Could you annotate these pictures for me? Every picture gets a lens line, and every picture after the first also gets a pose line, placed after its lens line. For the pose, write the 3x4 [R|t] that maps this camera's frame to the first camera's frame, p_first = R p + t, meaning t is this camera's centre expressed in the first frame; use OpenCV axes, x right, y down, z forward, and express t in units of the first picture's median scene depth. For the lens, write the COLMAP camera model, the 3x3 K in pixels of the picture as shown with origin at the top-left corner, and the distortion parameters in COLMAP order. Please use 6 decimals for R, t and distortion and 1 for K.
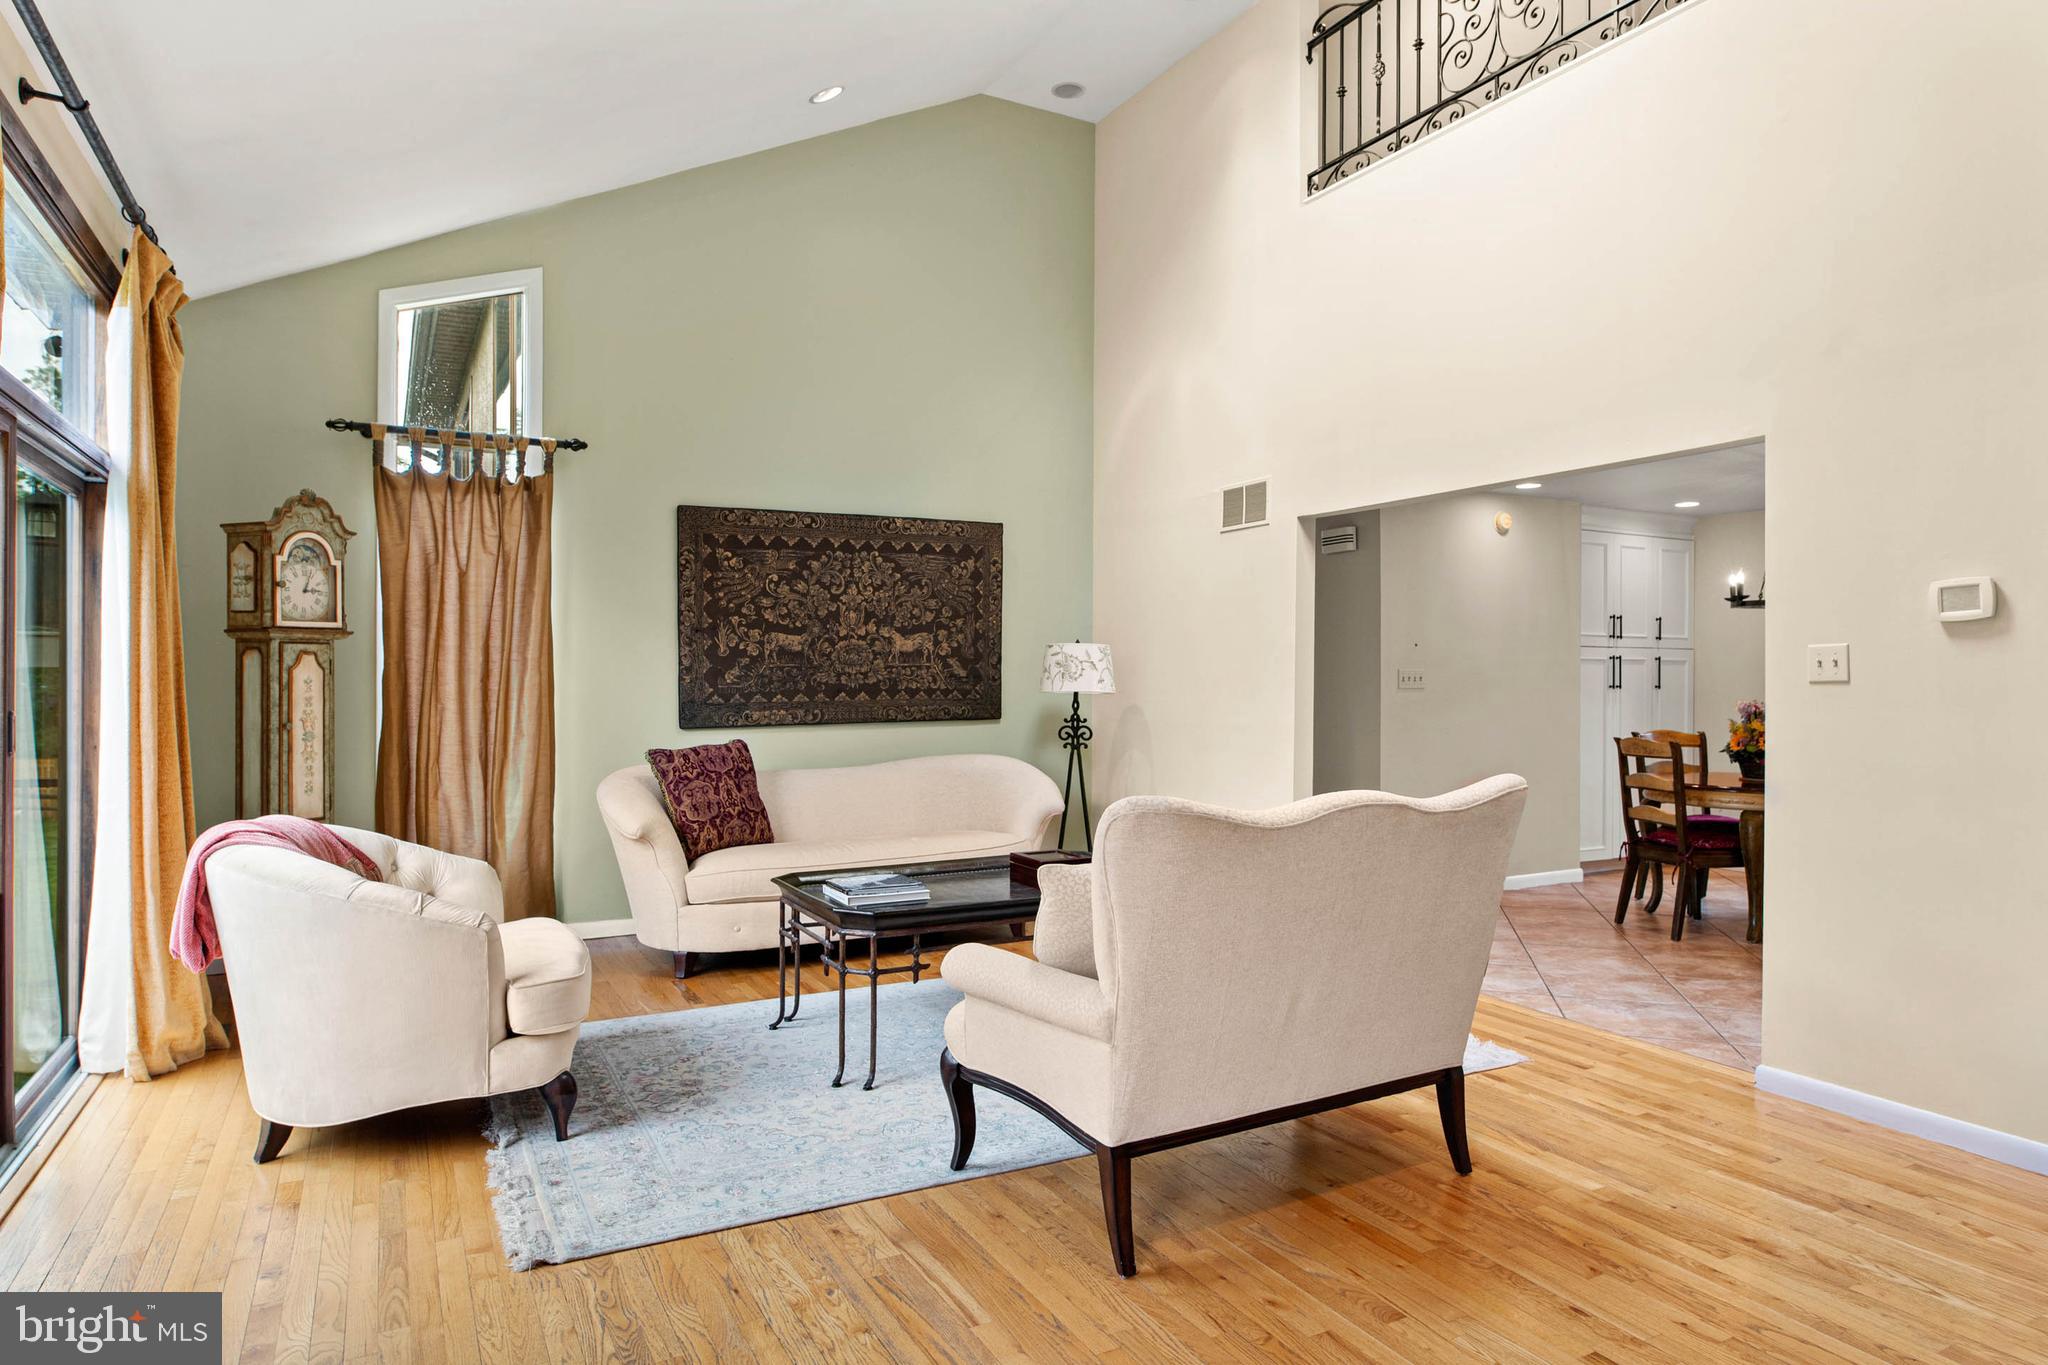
lens RADIAL K [[1207.9, 0, 997.7], [0, 1207.9, 691.4], [0, 0, 1]] dist [0.002564, -0.002290]
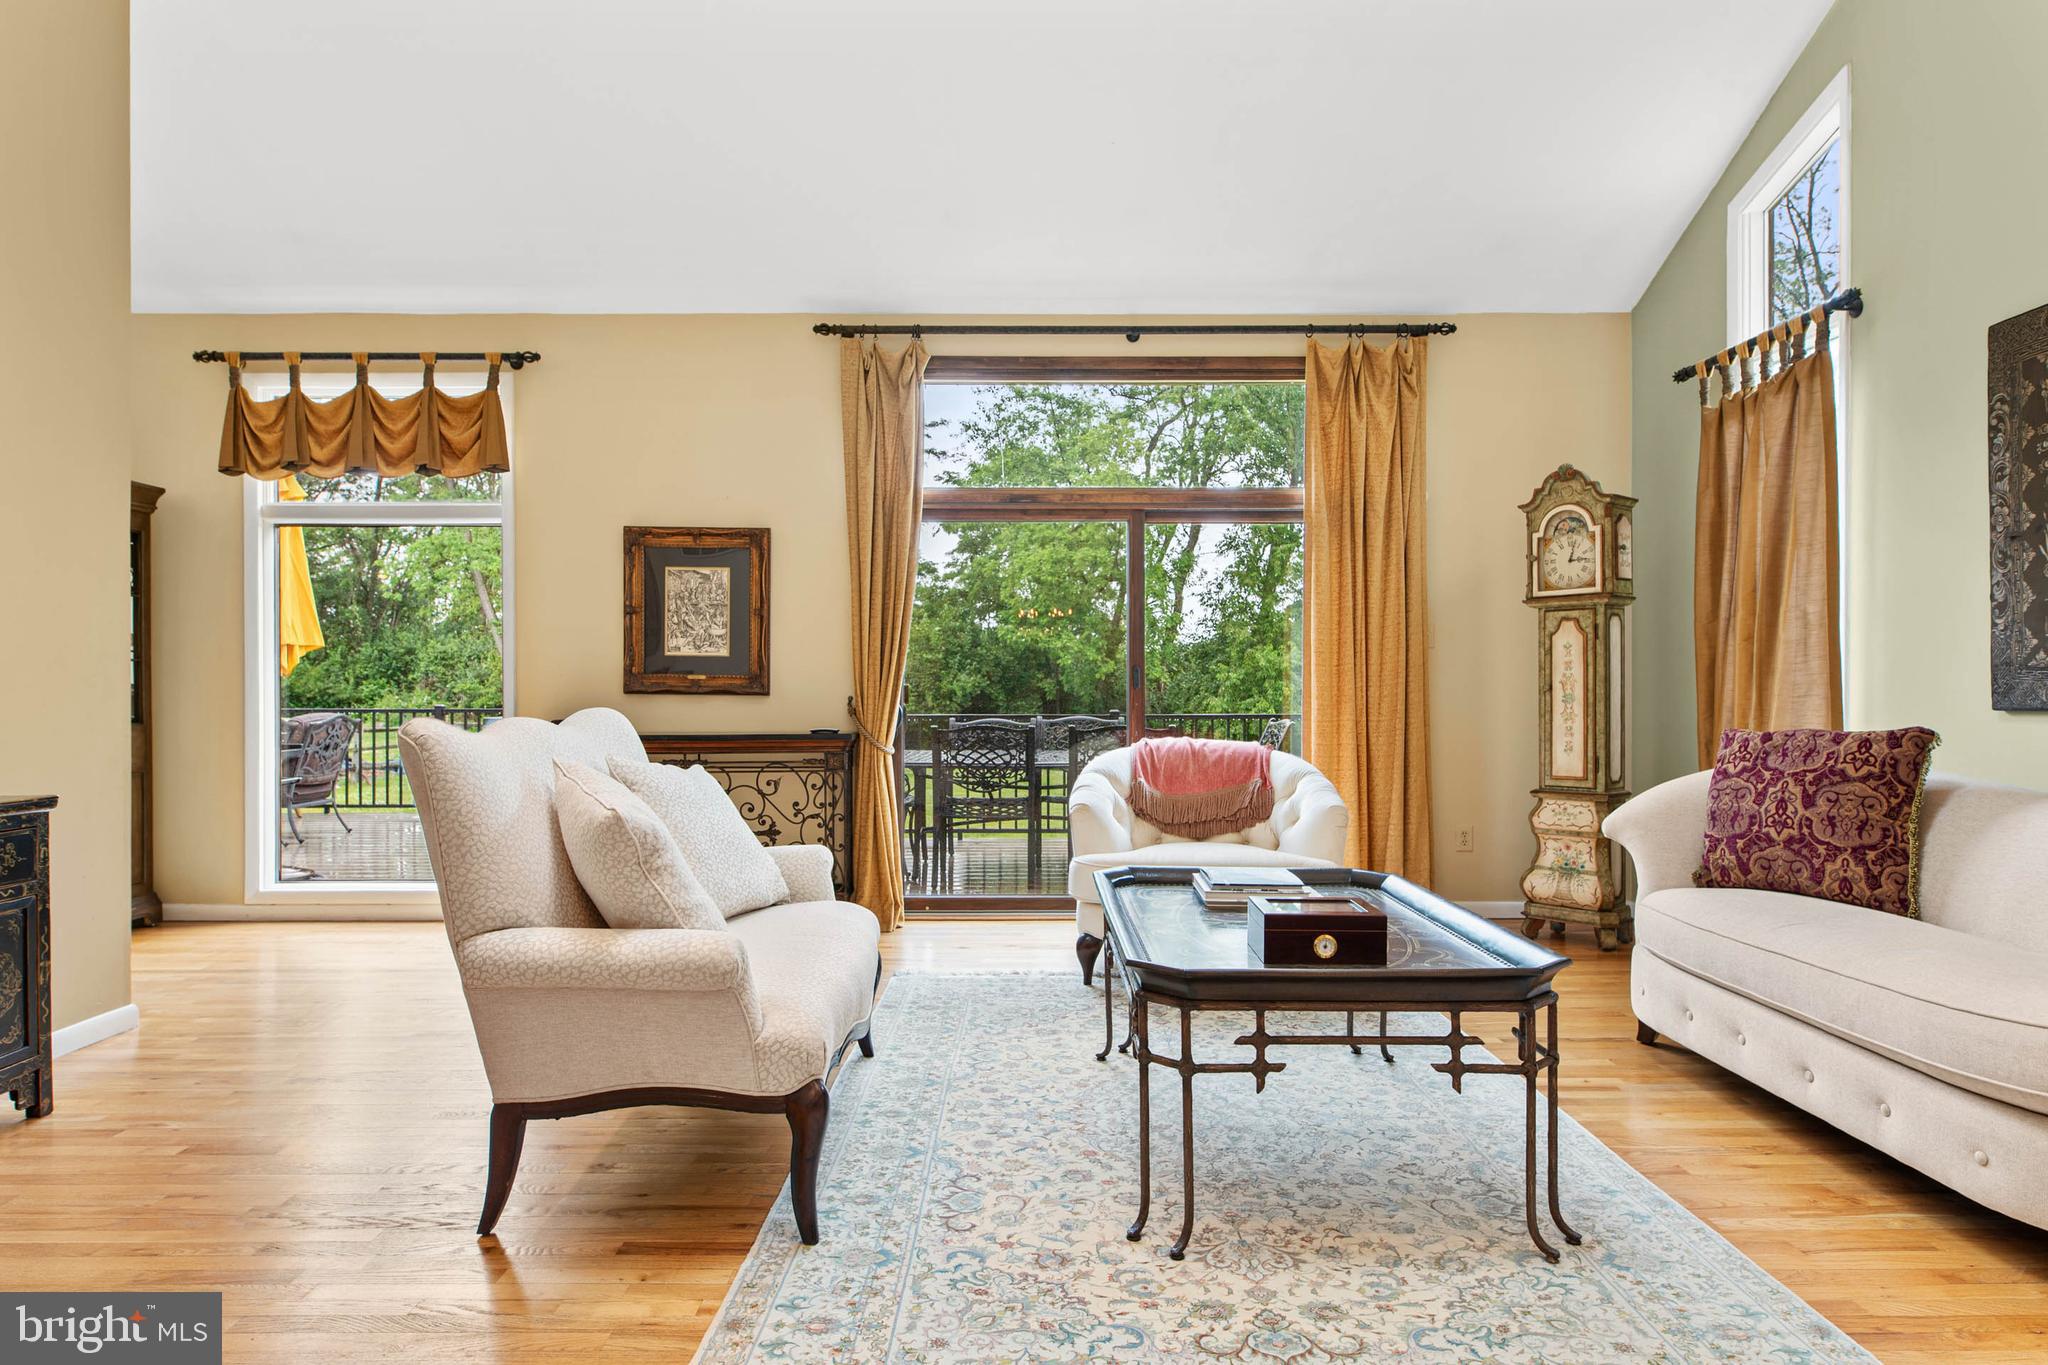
lens RADIAL K [[1207.9, 0, 1023.3], [0, 1207.9, 680.3], [0, 0, 1]] dist [0.002564, -0.002290]
pose [[-0.466390, -0.004574, -0.884567, 0.519305], [-0.009171, 0.999958, -0.000336, 0.023410], [0.884532, 0.007956, -0.466412, 0.952258]]
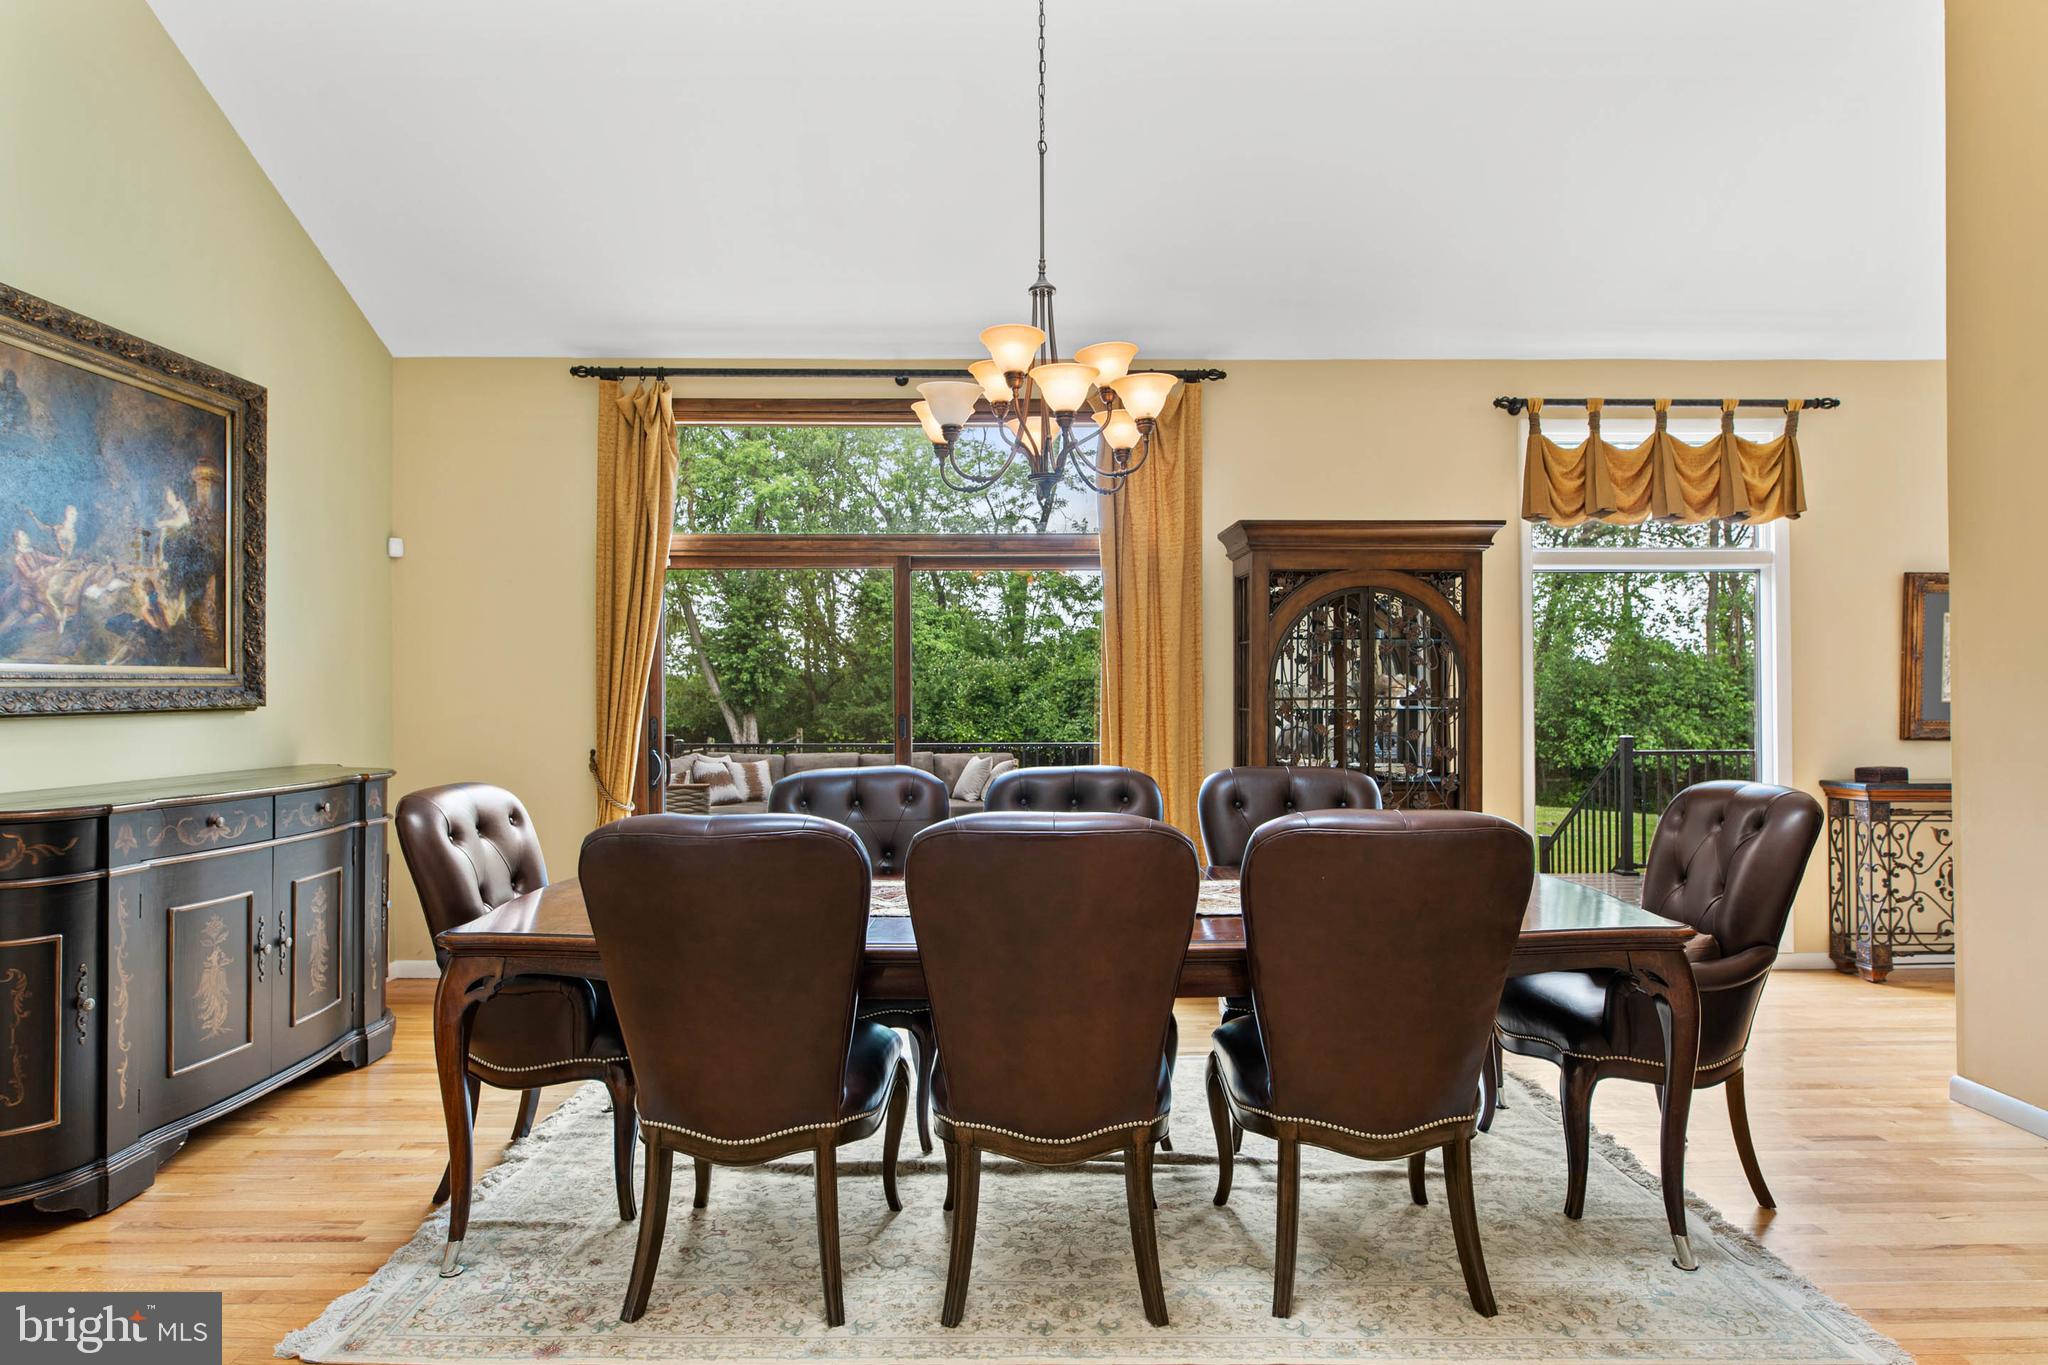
lens RADIAL K [[1207.9, 0, 966.3], [0, 1207.9, 699.0], [0, 0, 1]] dist [0.002564, -0.002290]
pose [[-0.439346, -0.000793, -0.898318, 1.038639], [-0.005846, 0.999981, 0.001977, 0.006706], [0.898299, 0.006120, -0.439342, -0.070076]]
